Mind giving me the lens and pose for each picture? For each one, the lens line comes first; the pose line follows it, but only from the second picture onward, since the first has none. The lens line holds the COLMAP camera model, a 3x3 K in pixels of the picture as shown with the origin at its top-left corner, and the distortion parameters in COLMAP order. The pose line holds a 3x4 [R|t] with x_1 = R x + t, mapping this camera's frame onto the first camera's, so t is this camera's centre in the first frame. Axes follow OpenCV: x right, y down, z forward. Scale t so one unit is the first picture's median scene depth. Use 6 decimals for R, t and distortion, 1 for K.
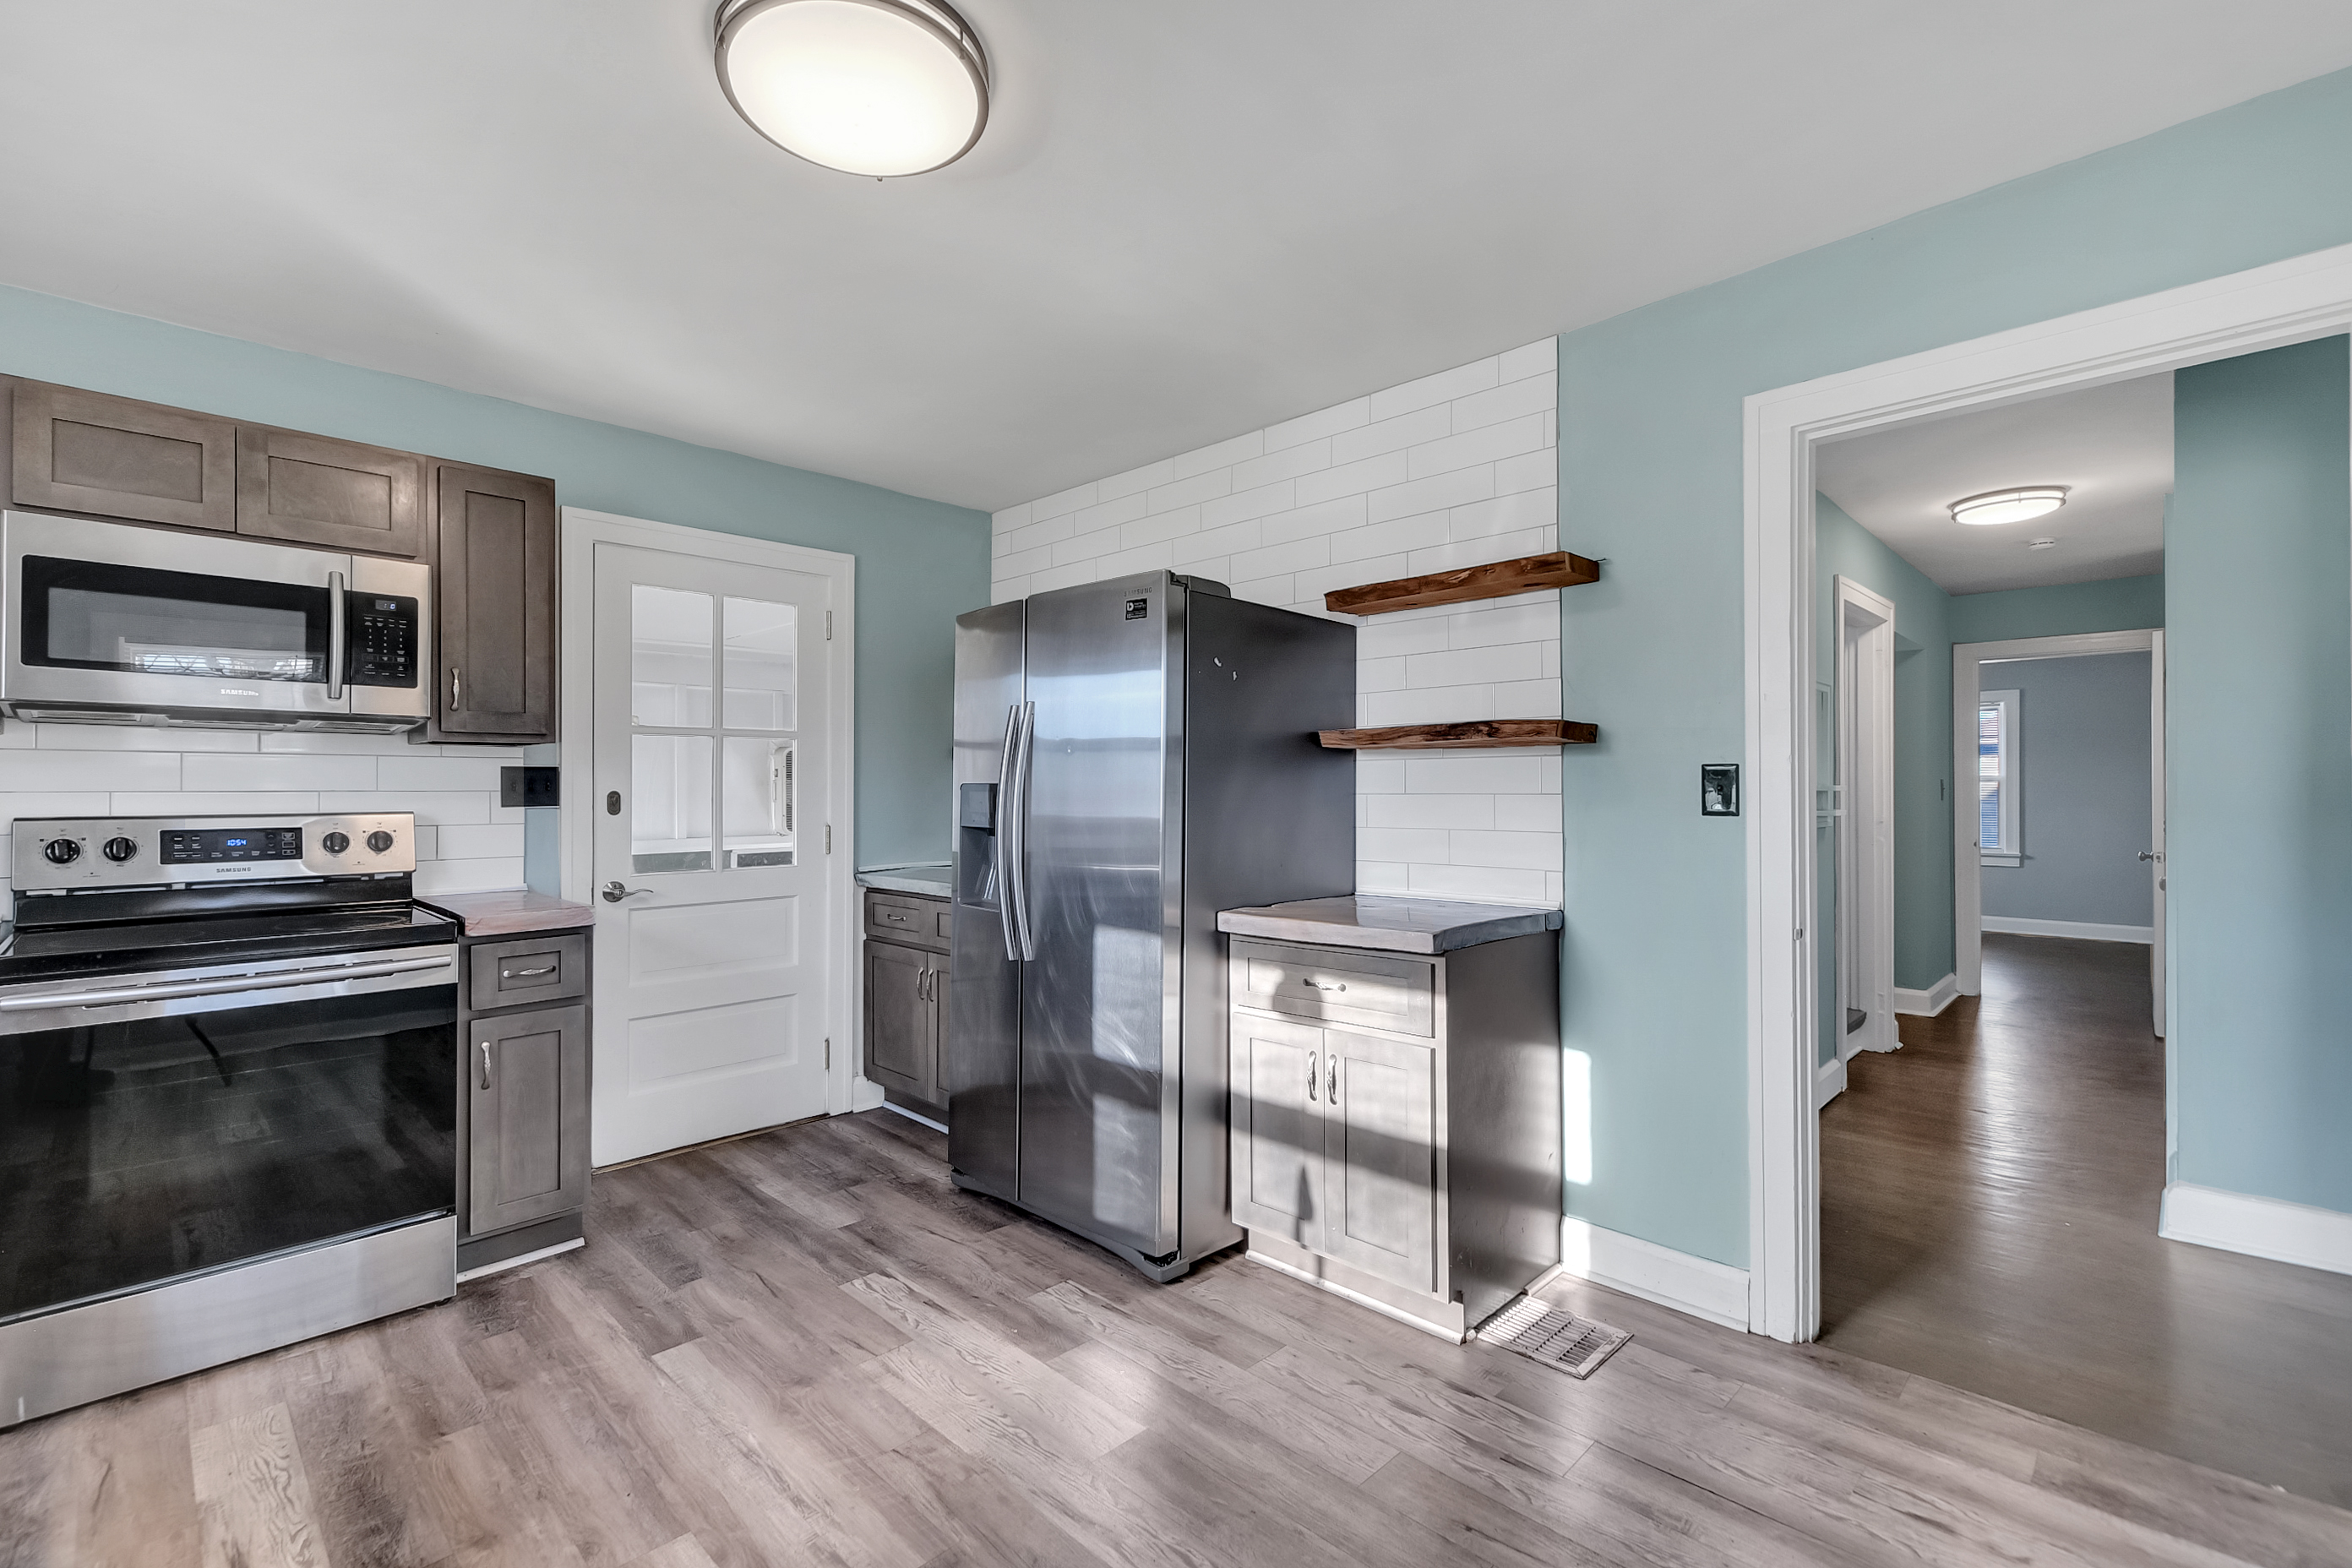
lens RADIAL K [[1049.4, 0, 1137.4], [0, 1049.4, 779.9], [0, 0, 1]] dist [0.021184, -0.000634]
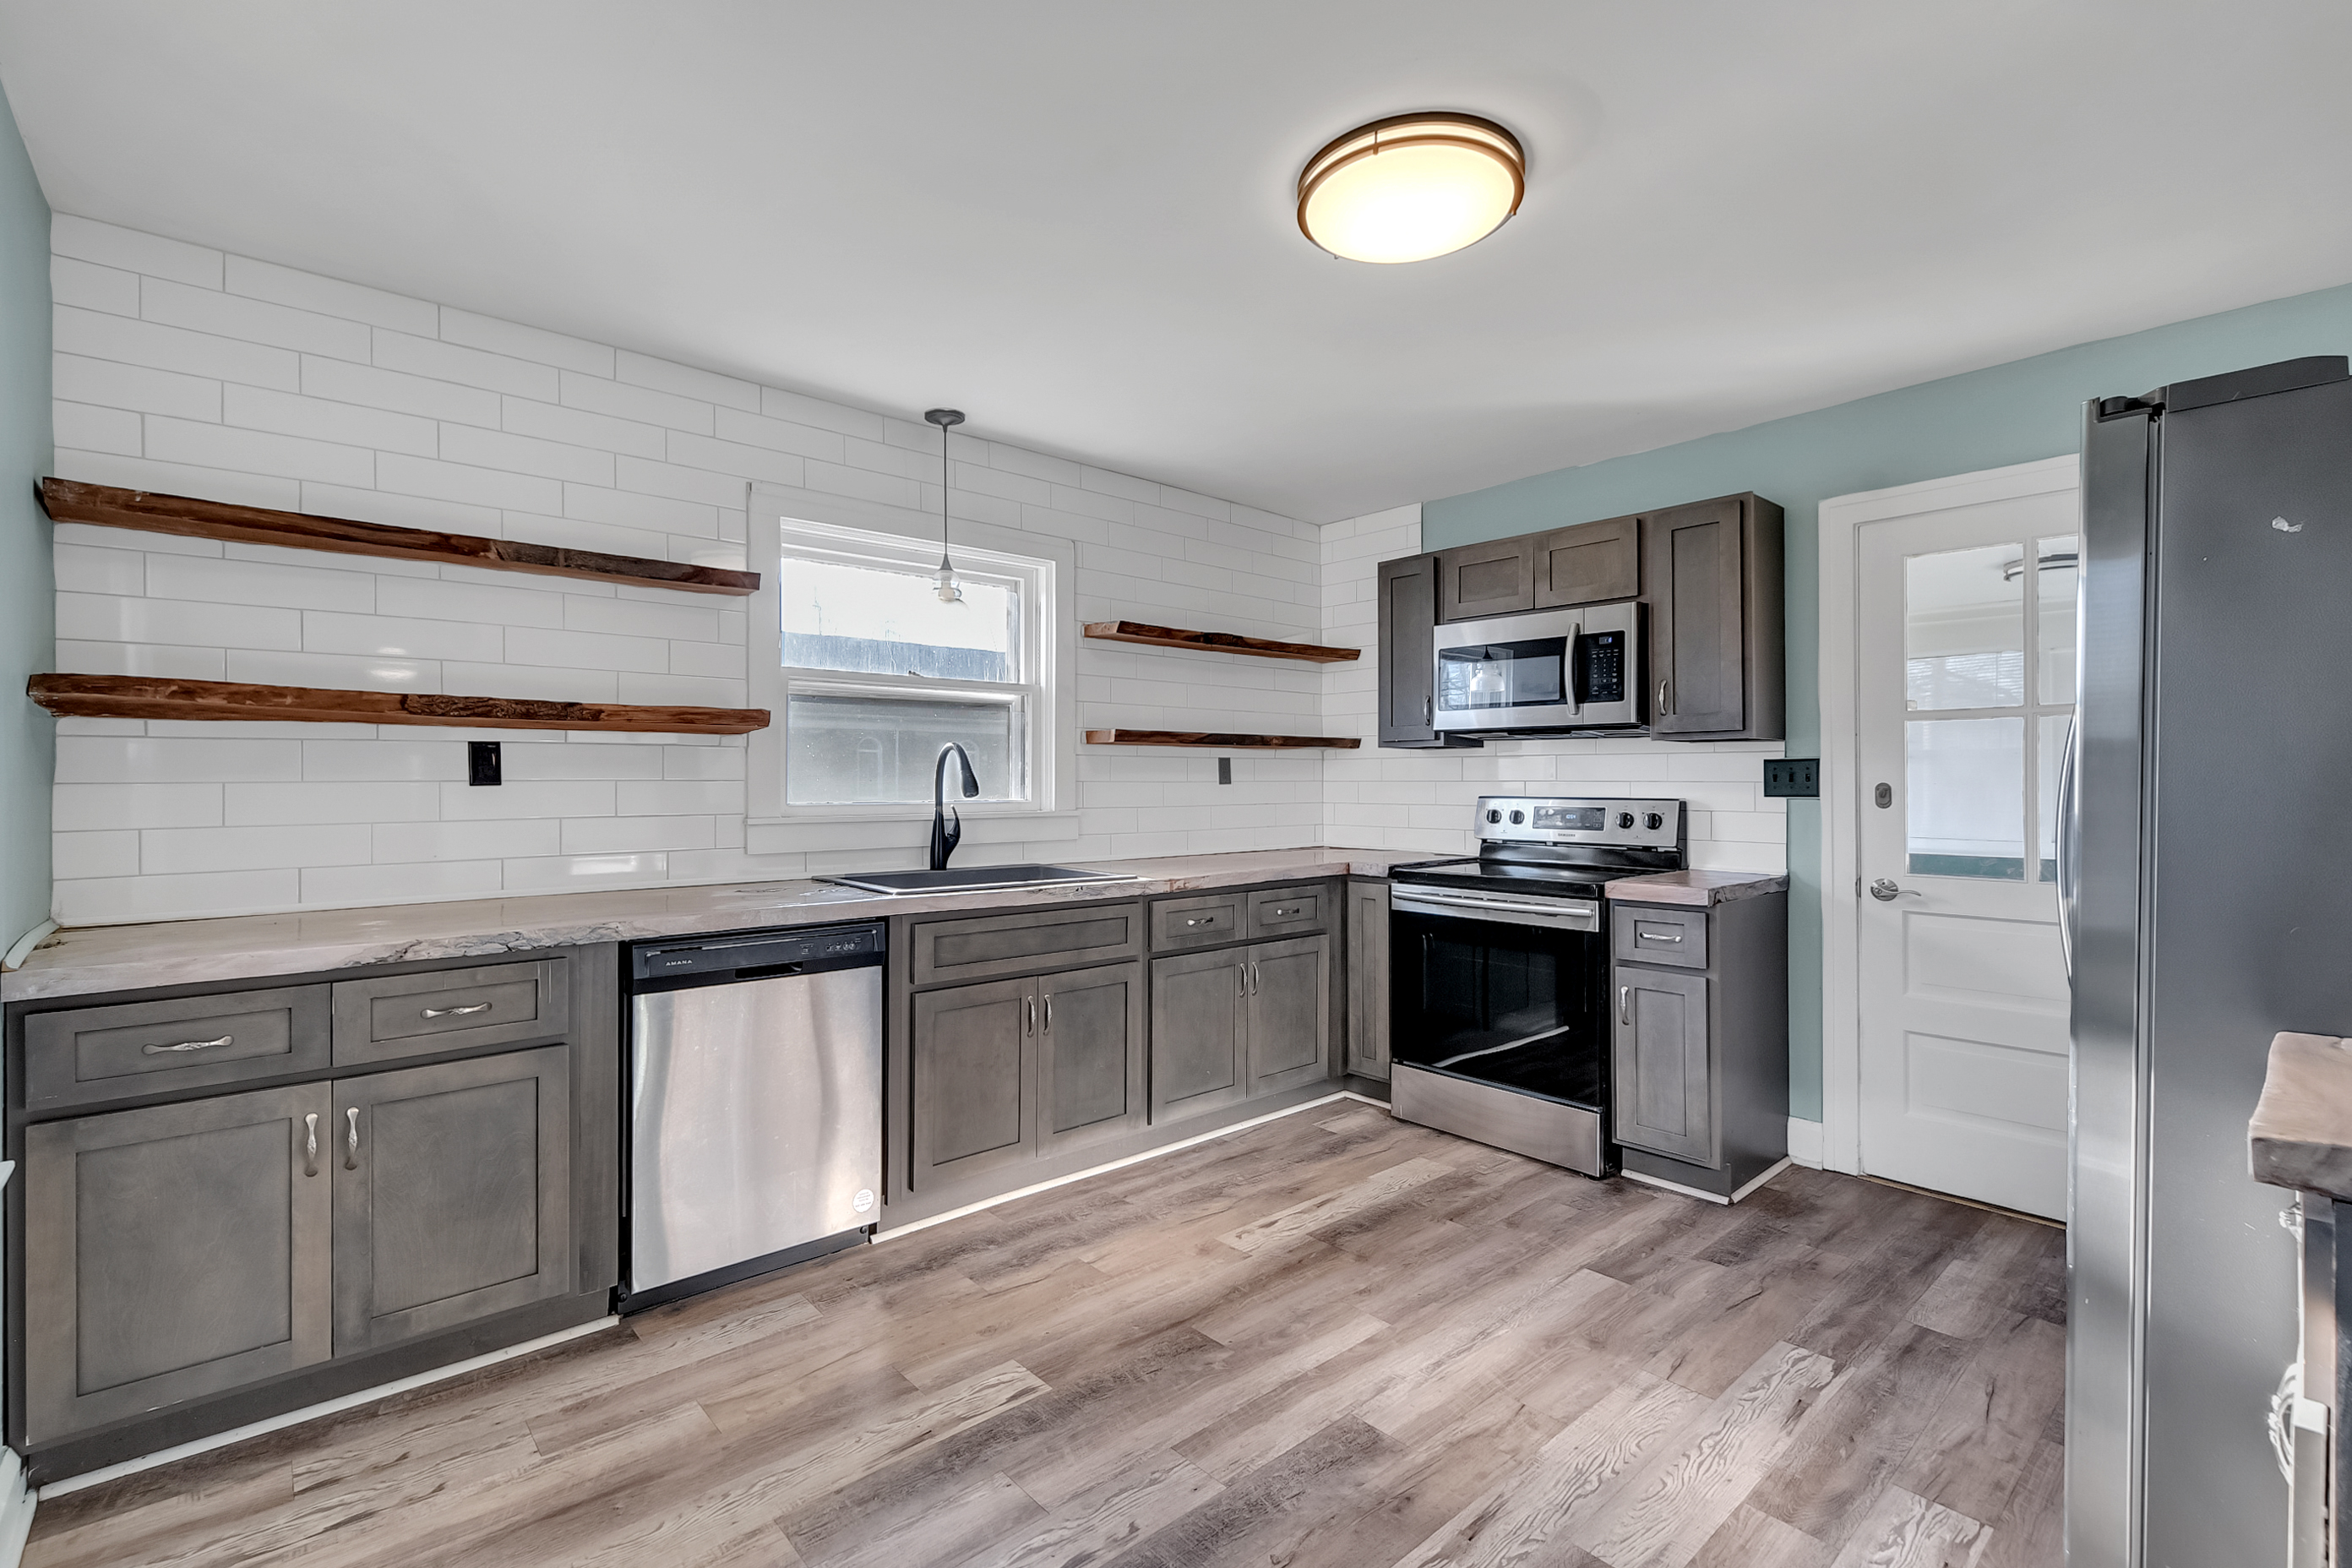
lens RADIAL K [[1049.4, 0, 1137.4], [0, 1049.4, 779.9], [0, 0, 1]] dist [0.021184, -0.000634]
pose [[-0.063717, 0.001414, -0.997967, 0.633141], [0.006733, 0.999977, 0.000987, 0.003030], [0.997945, -0.006656, -0.063725, 0.510644]]
